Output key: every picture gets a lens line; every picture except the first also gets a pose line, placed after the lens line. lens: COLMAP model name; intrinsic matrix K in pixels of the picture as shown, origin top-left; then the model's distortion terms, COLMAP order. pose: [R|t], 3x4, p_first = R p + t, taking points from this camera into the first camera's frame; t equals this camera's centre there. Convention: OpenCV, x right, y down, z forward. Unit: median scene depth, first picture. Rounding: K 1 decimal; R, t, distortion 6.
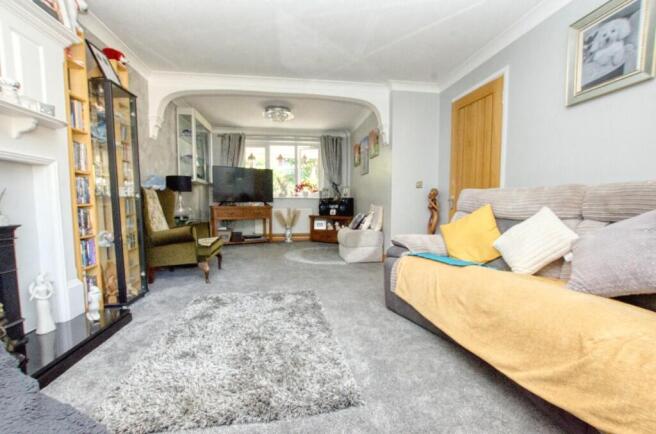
lens RADIAL K [[284.8, 0, 329.7], [0, 284.8, 220.4], [0, 0, 1]] dist [-0.023179, 0.002074]
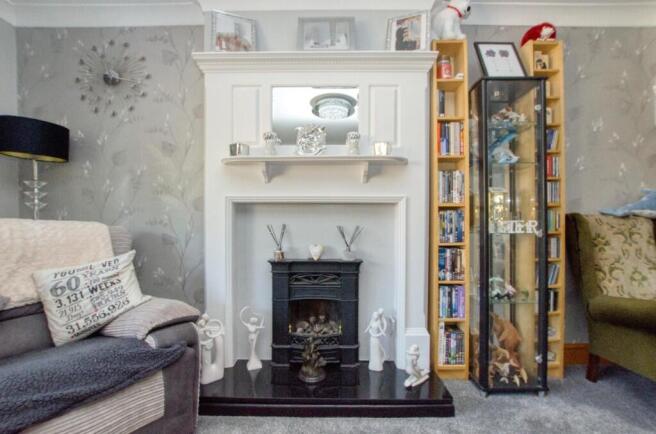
lens RADIAL K [[284.8, 0, 328.2], [0, 284.8, 222.4], [0, 0, 1]] dist [-0.023179, 0.002074]
pose [[-0.139919, 0.014646, -0.990055, 0.011663], [-0.070432, 0.997211, 0.024706, -0.114584], [0.987655, 0.073189, -0.138497, 0.749472]]
